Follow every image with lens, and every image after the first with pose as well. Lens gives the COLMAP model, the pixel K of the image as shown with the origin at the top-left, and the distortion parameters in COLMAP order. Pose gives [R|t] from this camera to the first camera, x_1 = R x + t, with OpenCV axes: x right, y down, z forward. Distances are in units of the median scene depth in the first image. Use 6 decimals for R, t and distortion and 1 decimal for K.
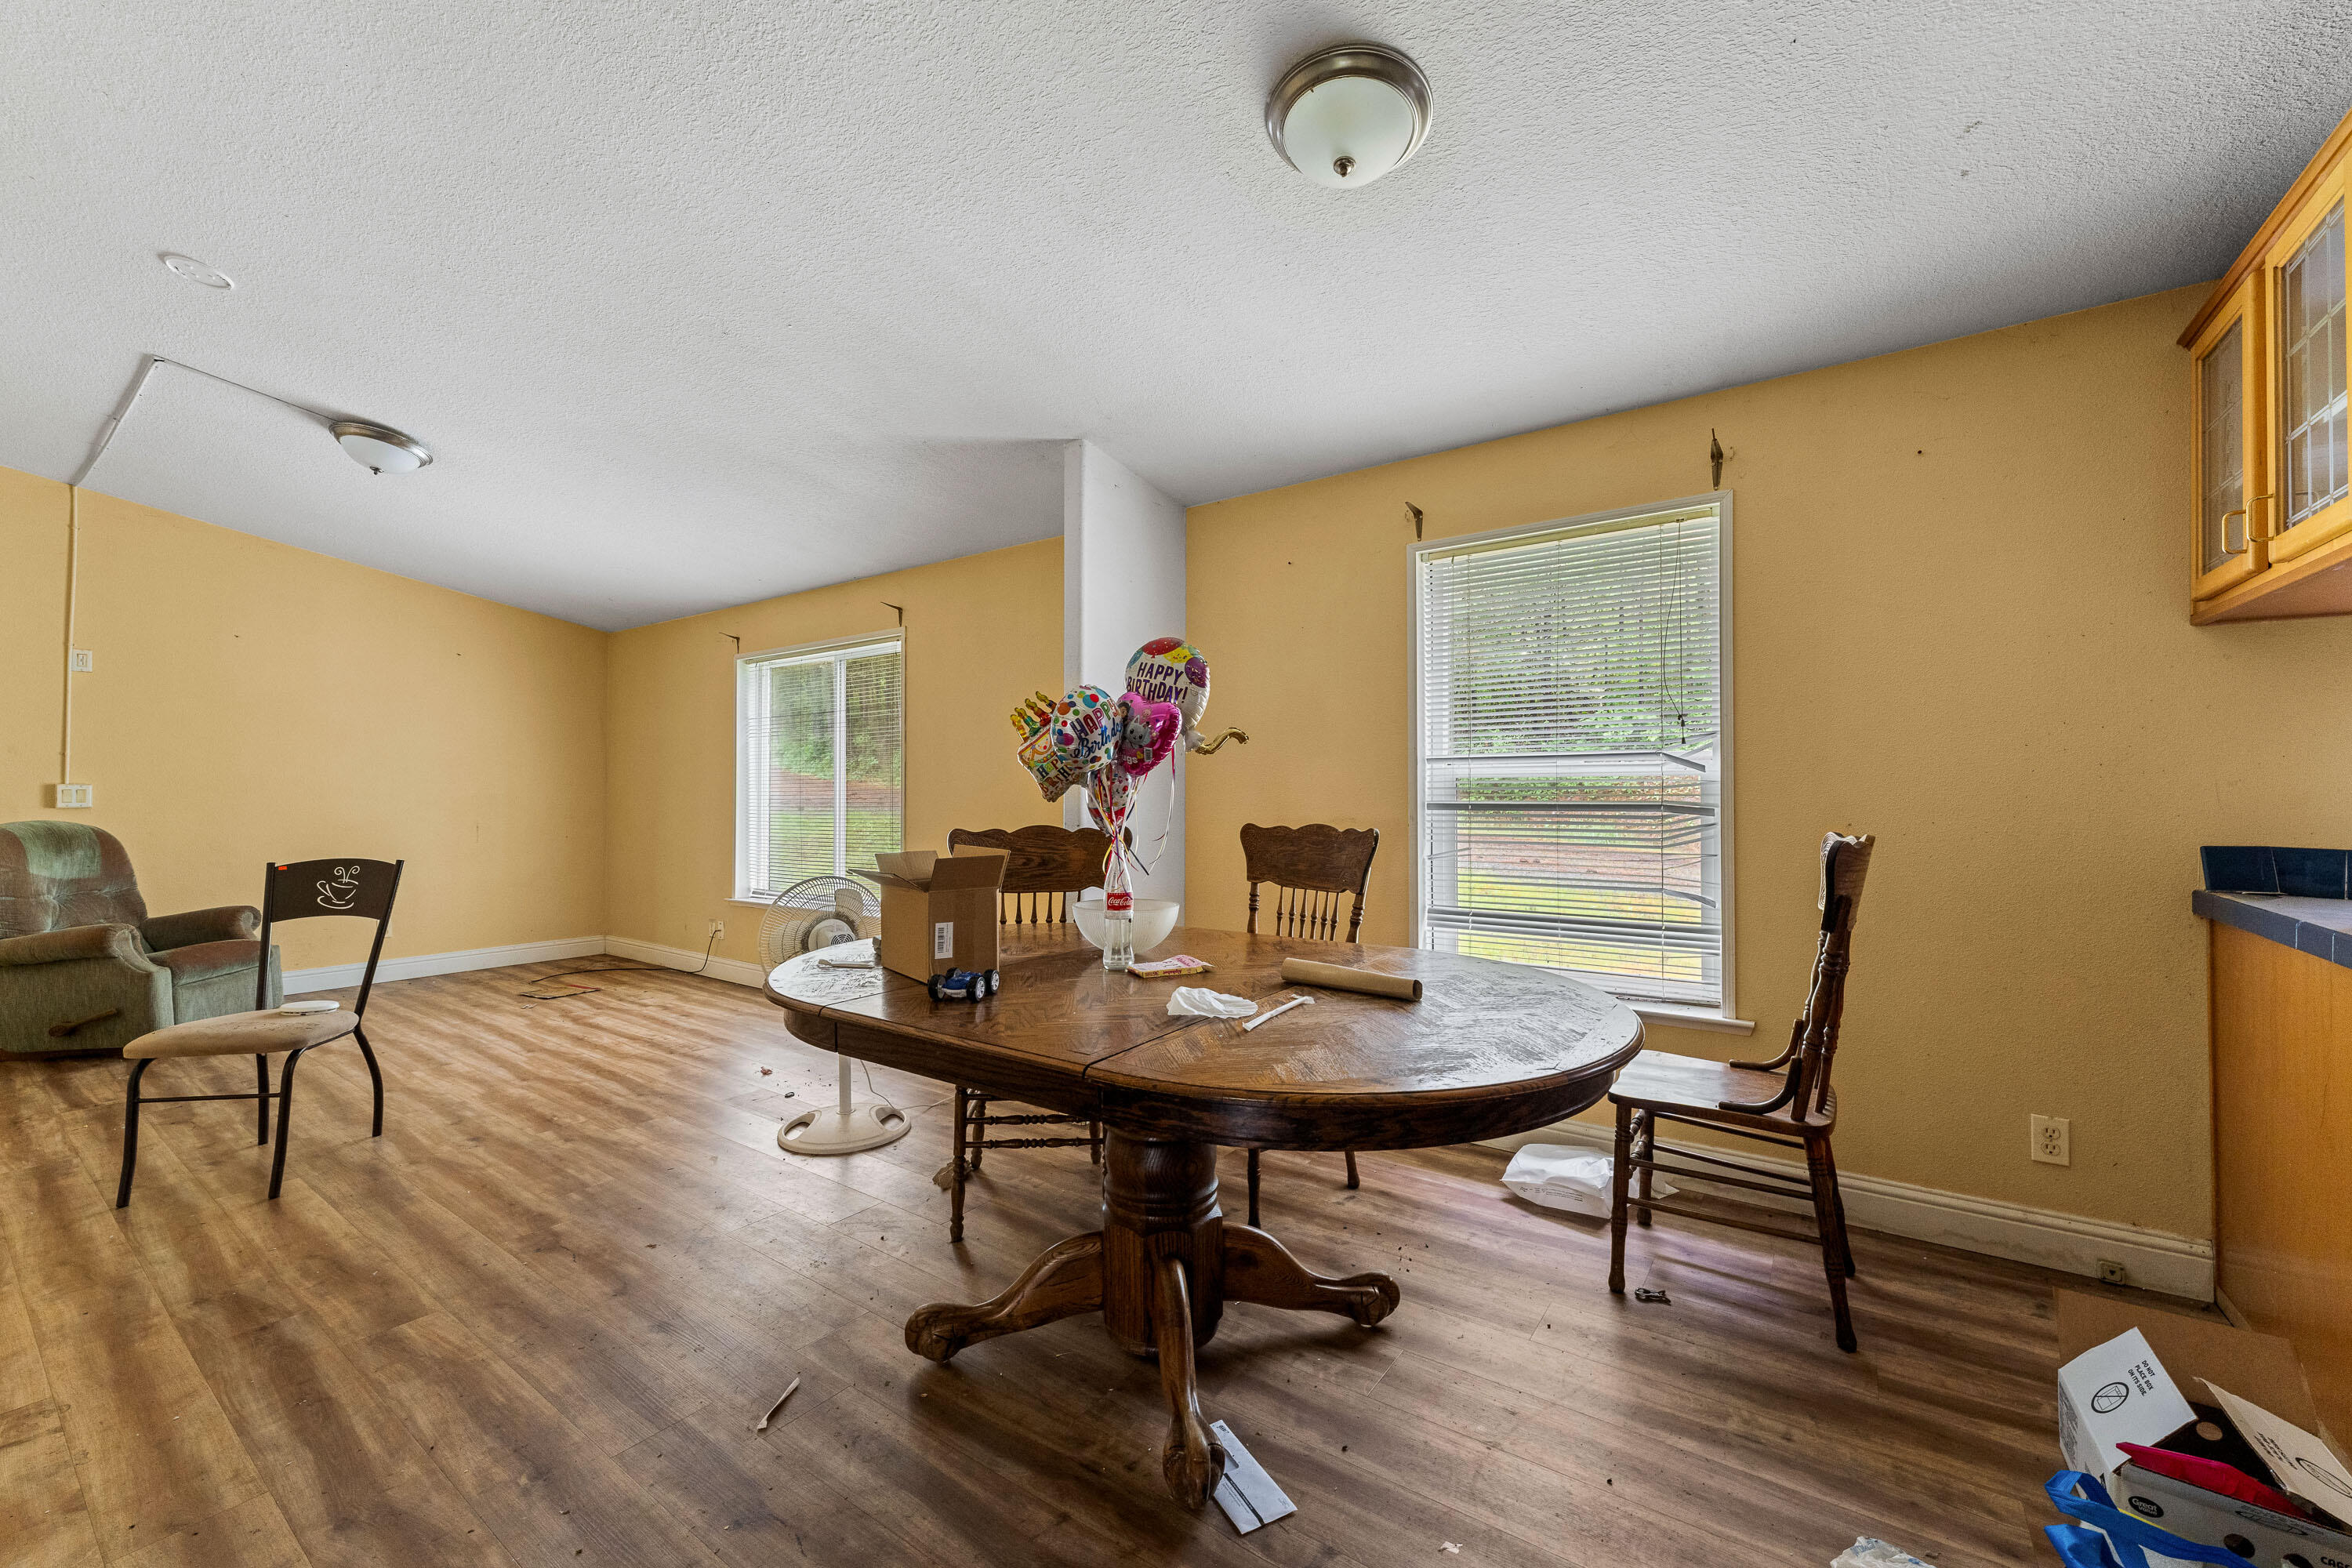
lens RADIAL K [[935.5, 0, 1168.2], [0, 935.5, 787.1], [0, 0, 1]] dist [-0.001082, 0.000039]
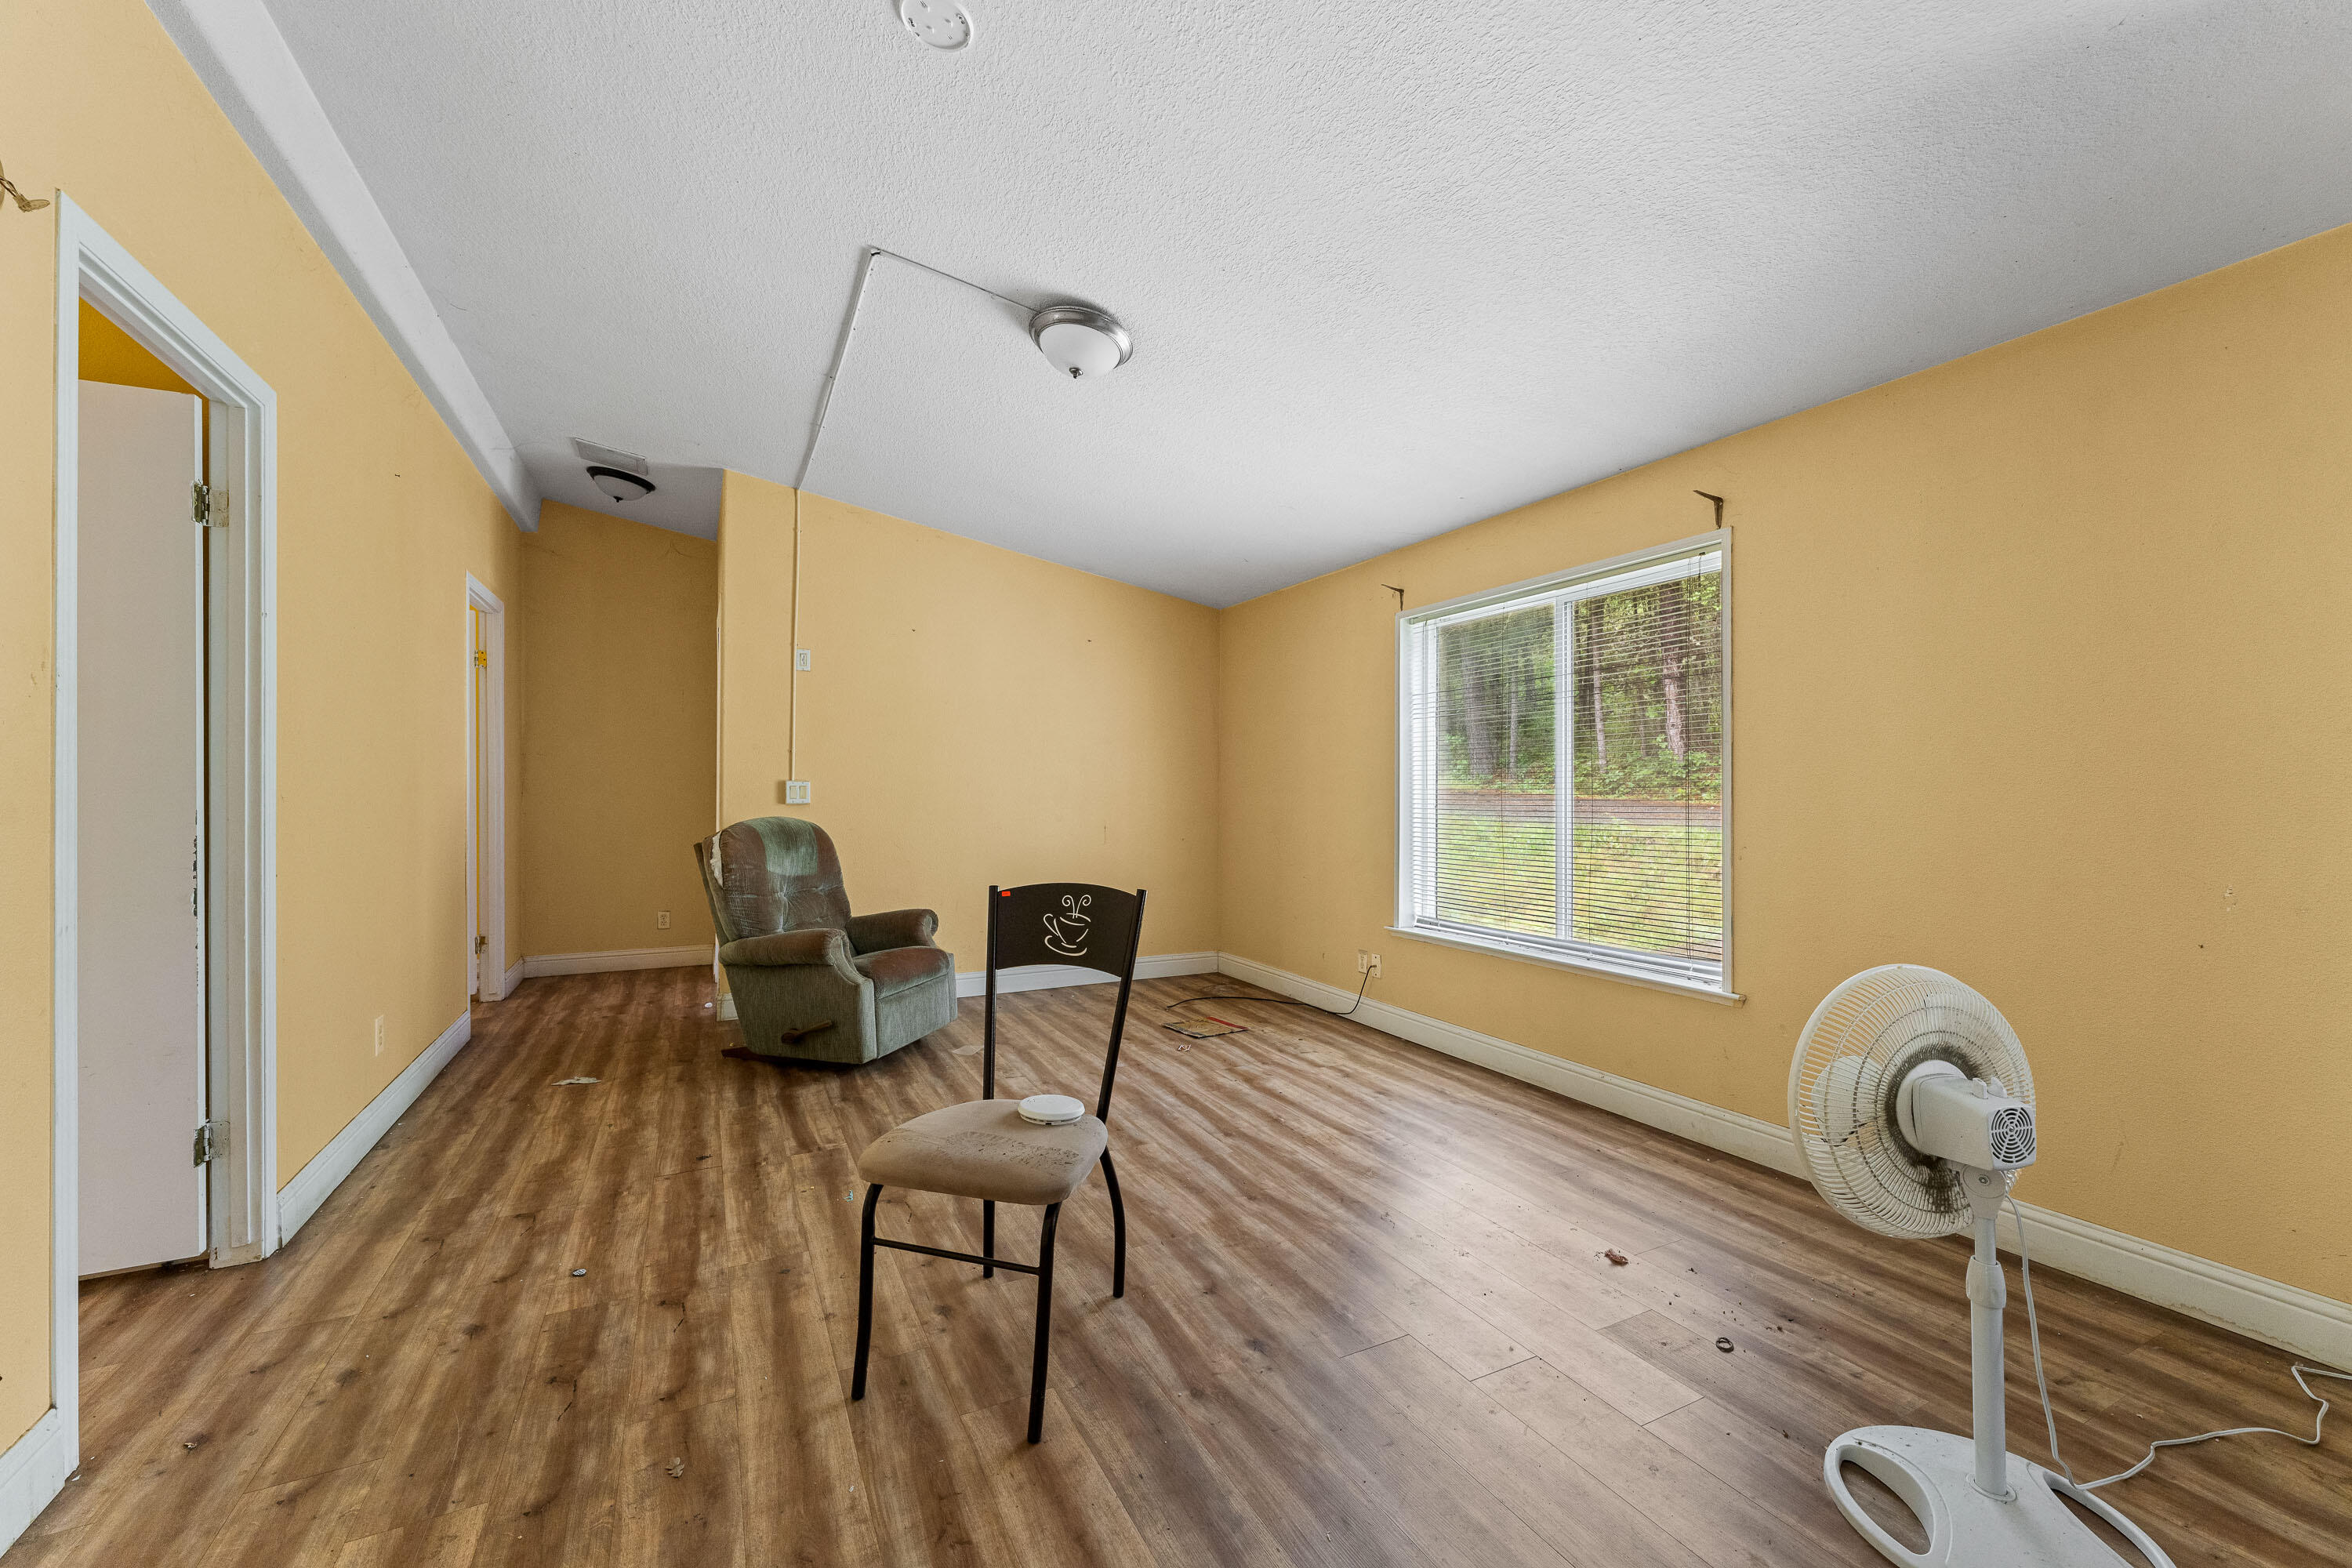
lens RADIAL K [[935.5, 0, 1168.4], [0, 935.5, 787.3], [0, 0, 1]] dist [-0.001082, 0.000039]
pose [[0.885989, 0.000580, -0.463705, -0.387270], [0.000389, 0.999998, 0.001993, 0.002141], [0.463706, -0.001947, 0.885987, 0.322518]]
